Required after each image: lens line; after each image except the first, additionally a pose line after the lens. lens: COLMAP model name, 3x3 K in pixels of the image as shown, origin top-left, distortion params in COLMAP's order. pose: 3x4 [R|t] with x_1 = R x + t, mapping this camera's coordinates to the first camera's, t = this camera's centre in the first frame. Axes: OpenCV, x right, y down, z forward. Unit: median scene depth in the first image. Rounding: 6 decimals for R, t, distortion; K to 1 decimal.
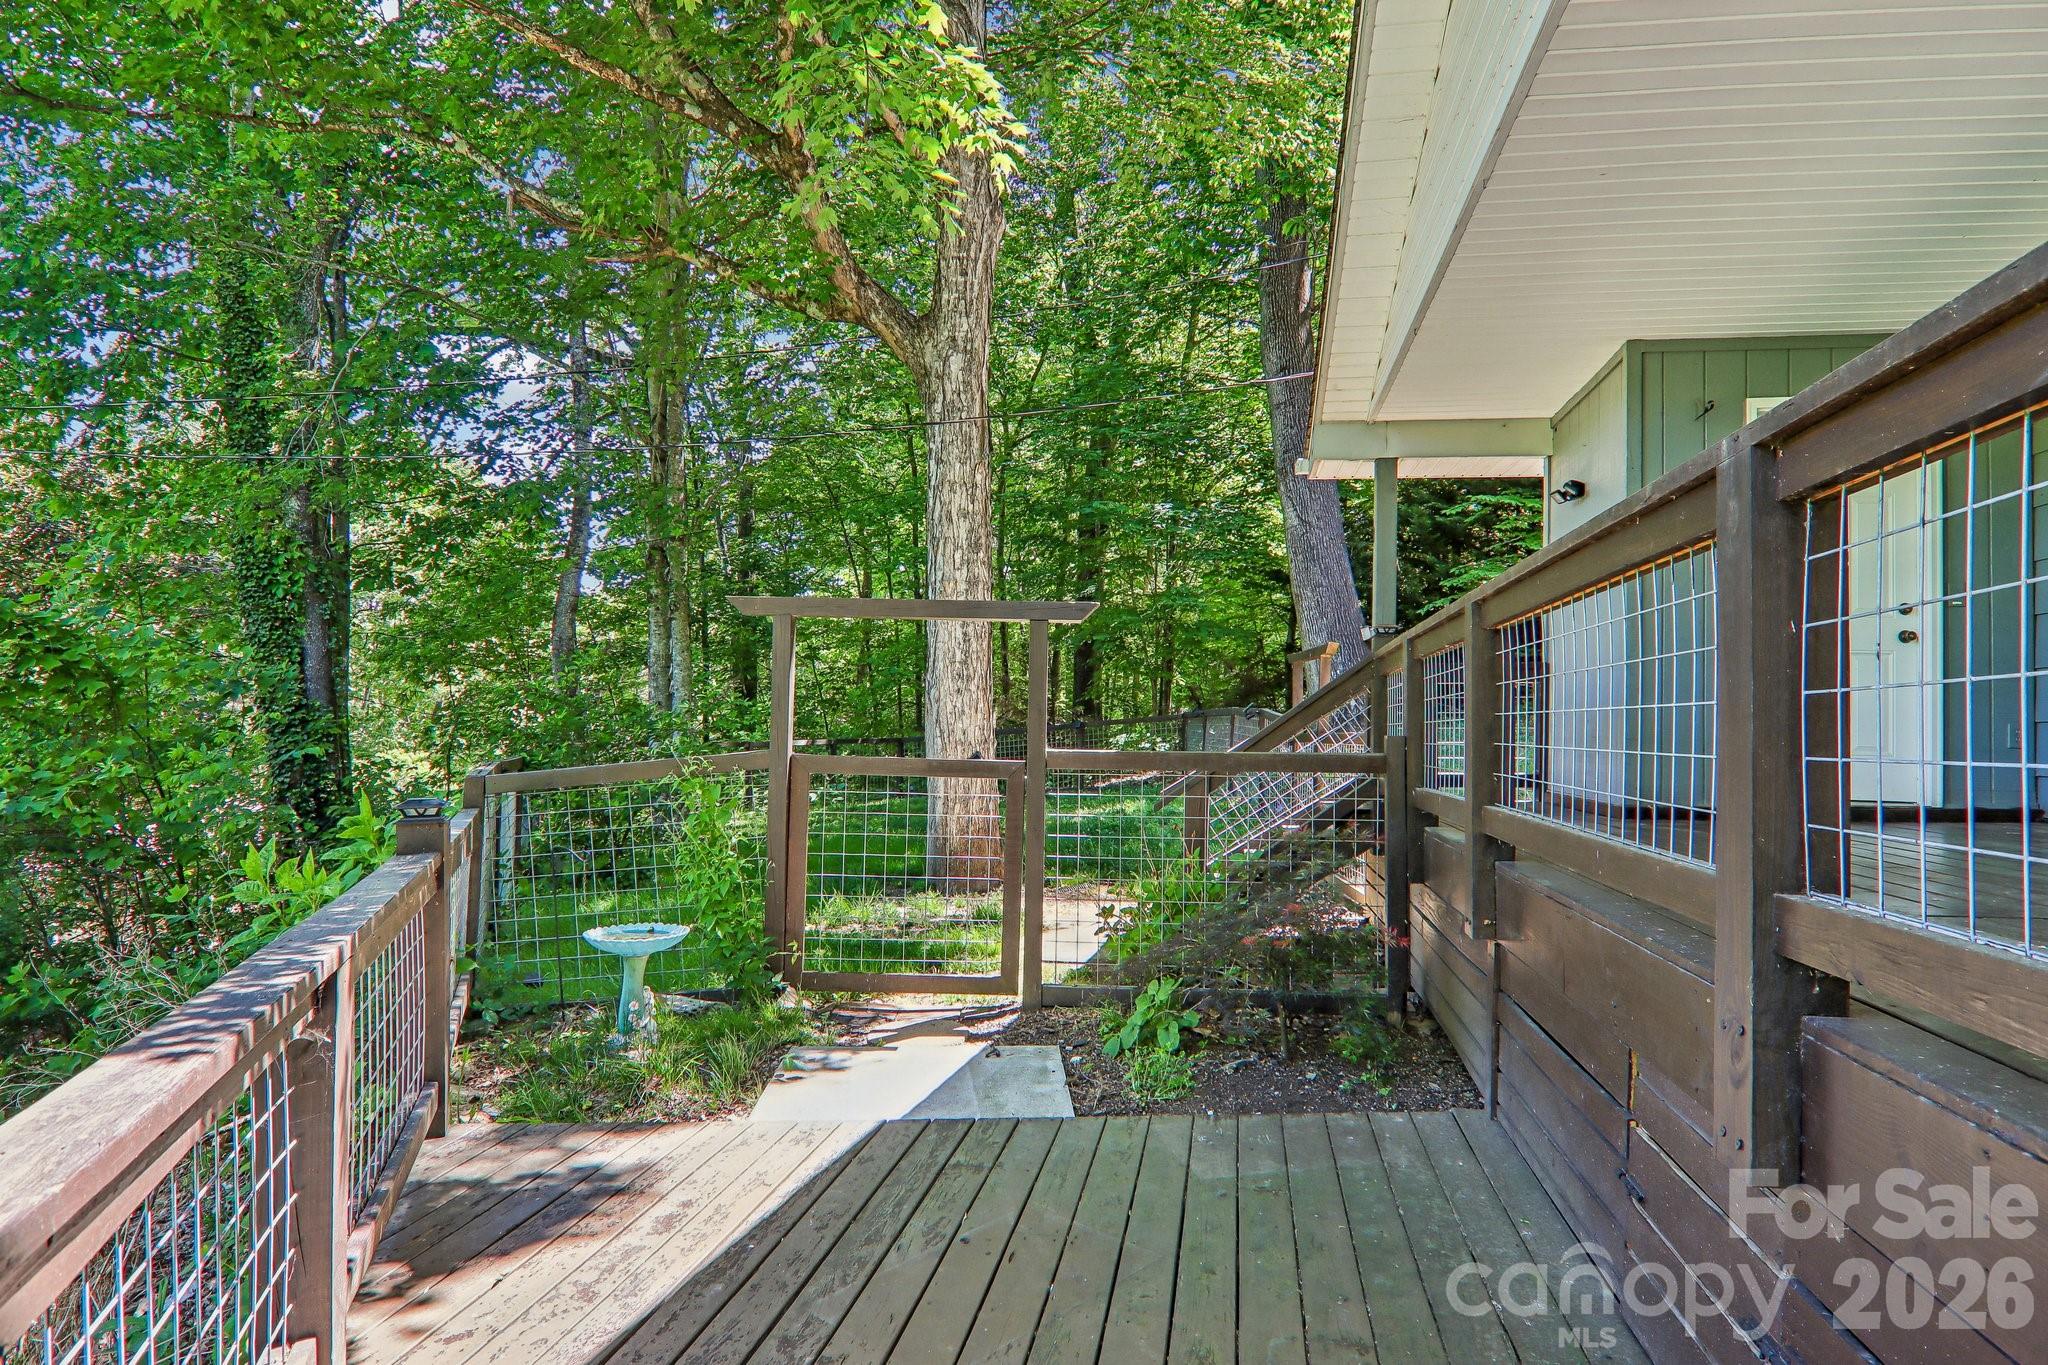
lens RADIAL K [[1159.3, 0, 1034.7], [0, 1159.3, 678.6], [0, 0, 1]] dist [0.002158, -0.005832]
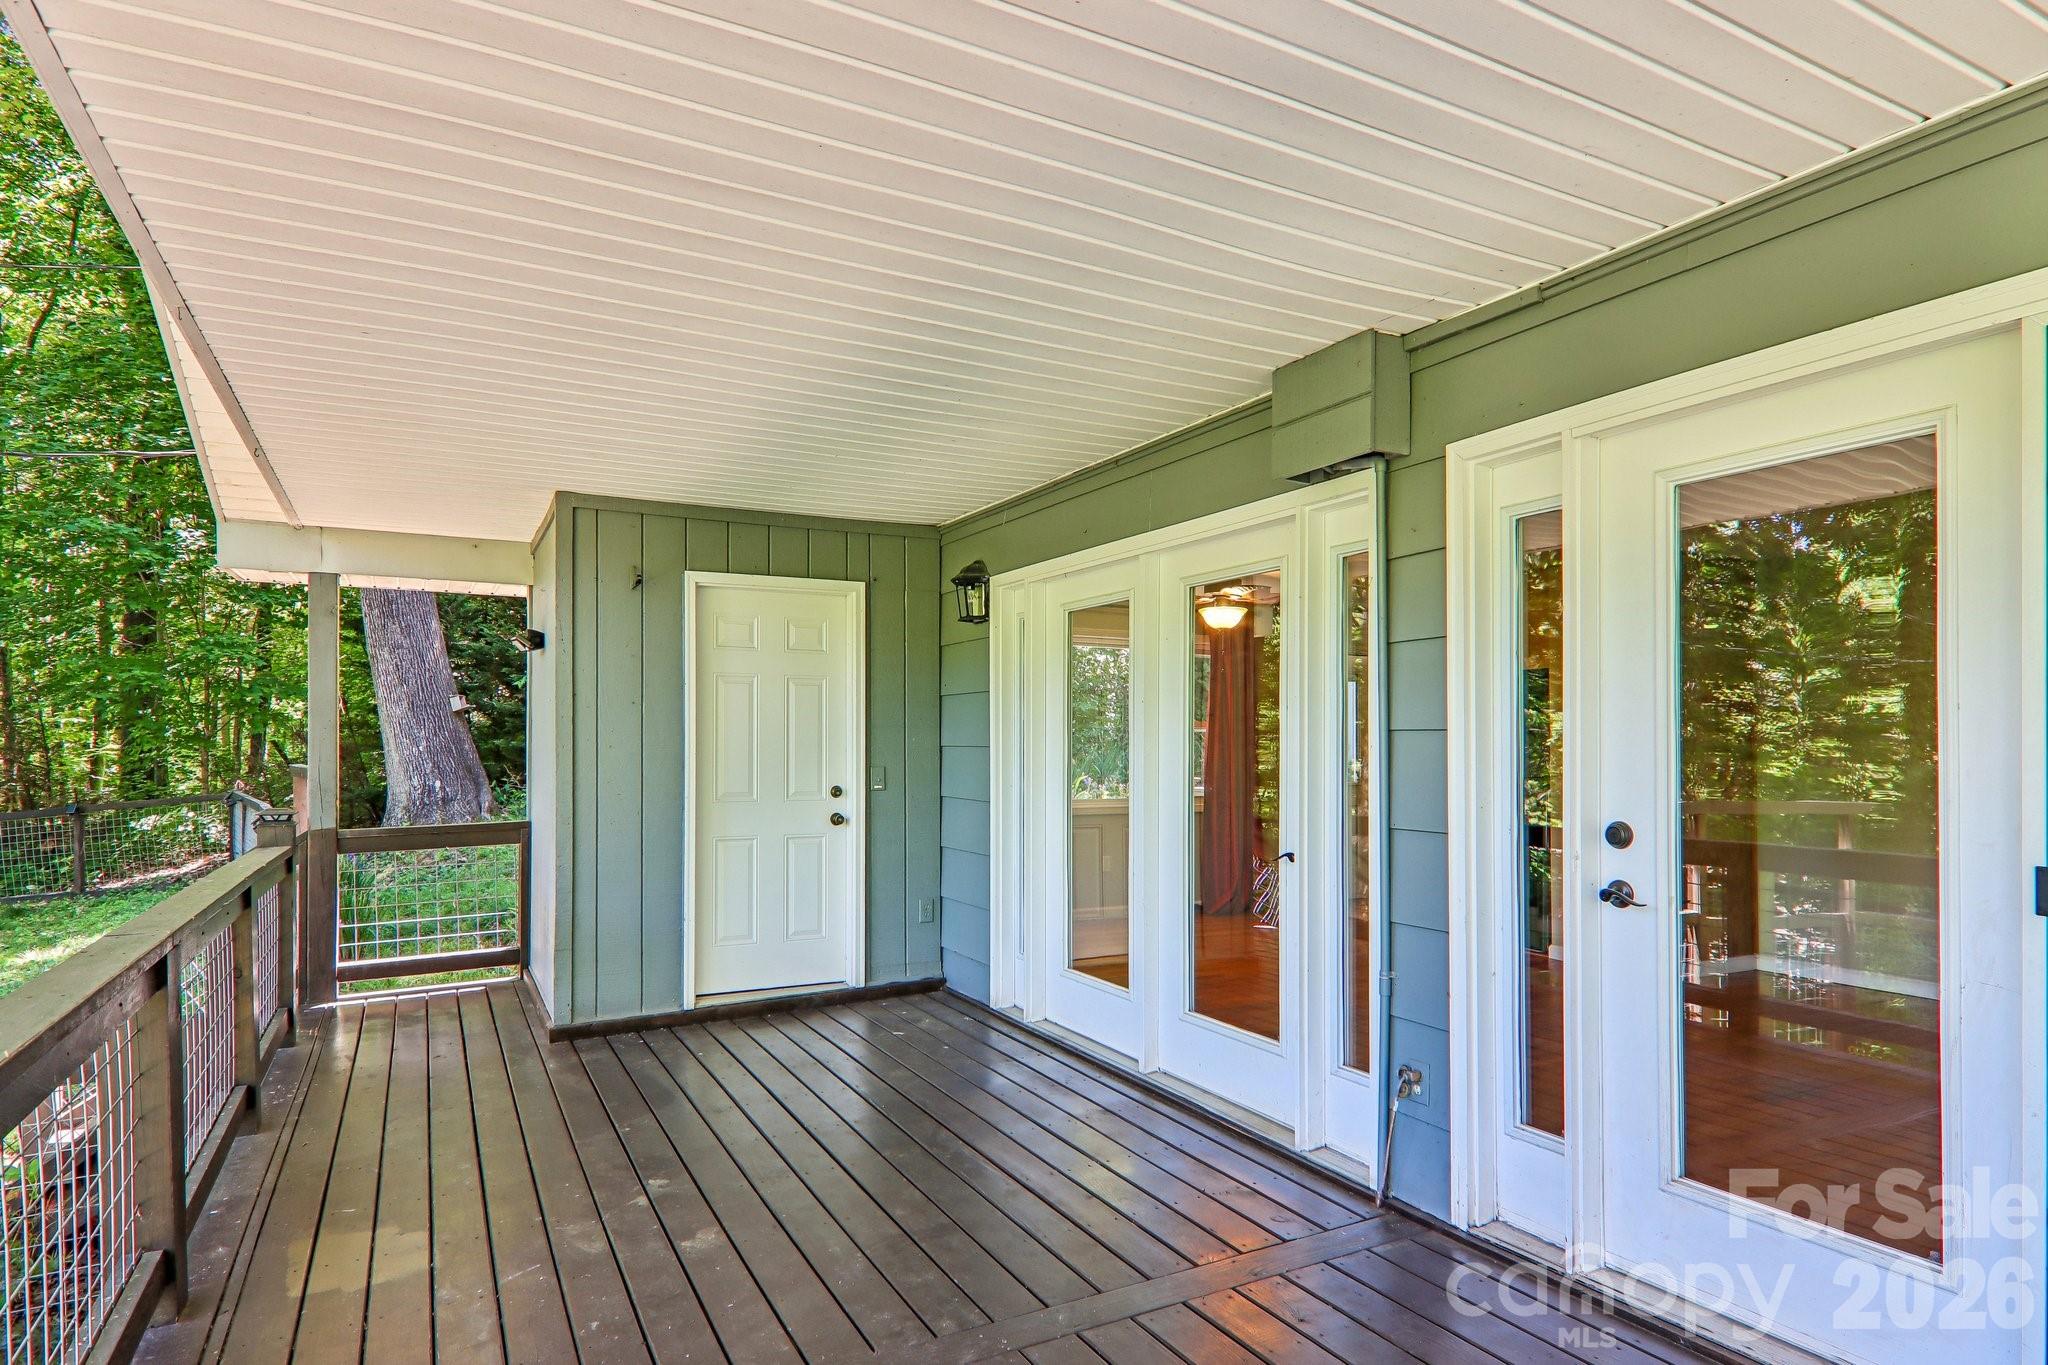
lens RADIAL K [[1159.3, 0, 1003.8], [0, 1159.3, 729.7], [0, 0, 1]] dist [0.002158, -0.005832]
pose [[0.803245, -0.014083, 0.595483, 0.172003], [-0.008455, 0.999350, 0.035040, -0.097231], [-0.595589, -0.033181, 0.802604, 0.065217]]
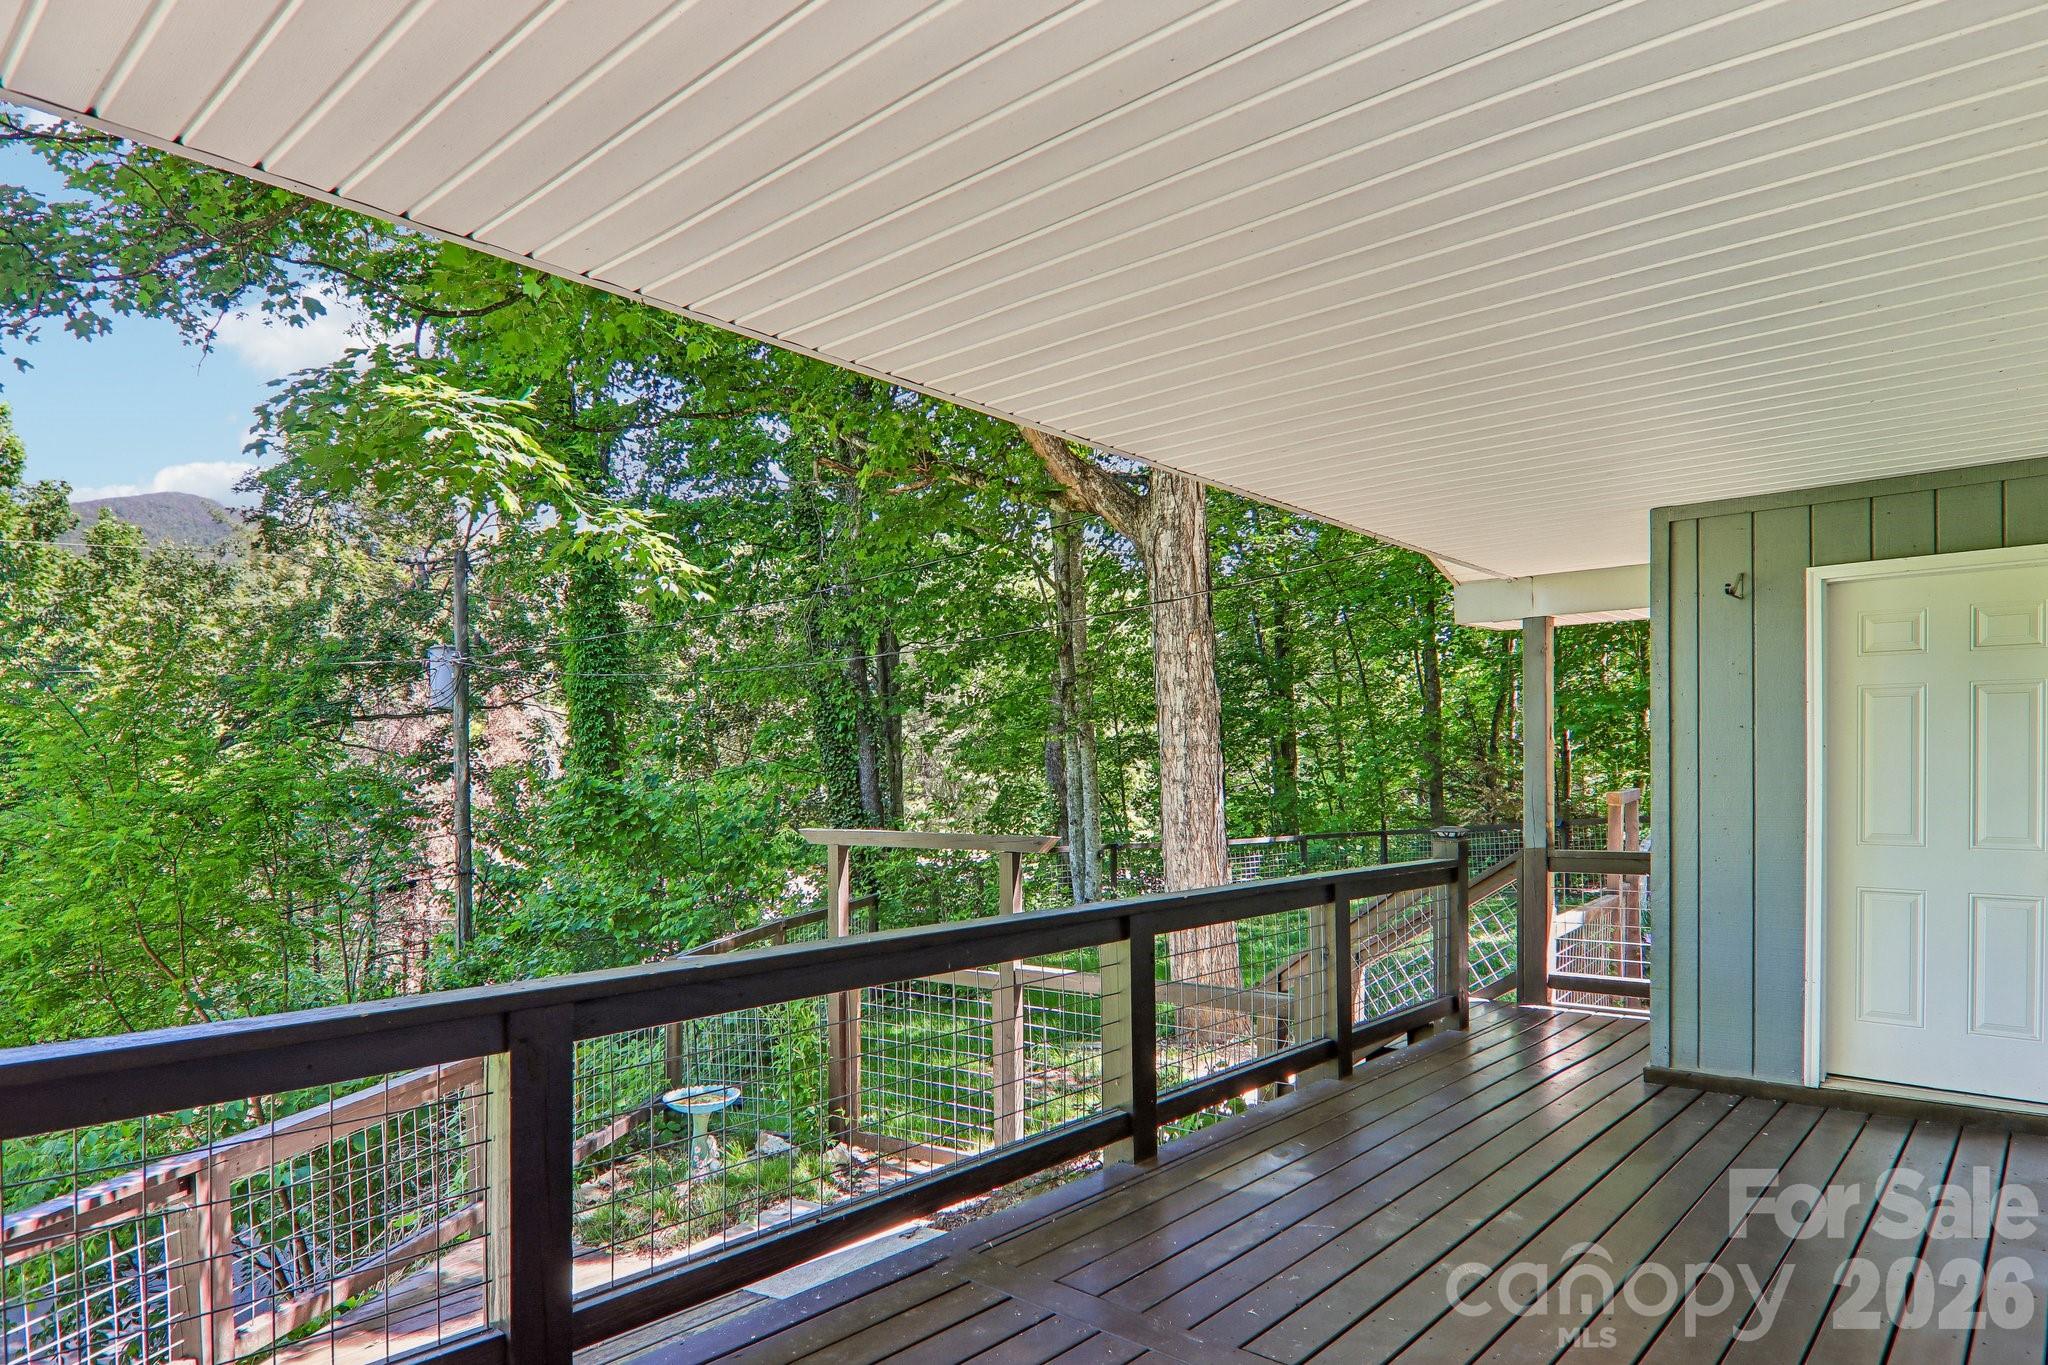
lens RADIAL K [[1159.3, 0, 1026.3], [0, 1159.3, 765.0], [0, 0, 1]] dist [0.002158, -0.005832]
pose [[0.847054, -0.024210, -0.530955, 0.377141], [0.042867, 0.998820, 0.022844, -0.097344], [0.529775, -0.042111, 0.847092, 0.033332]]
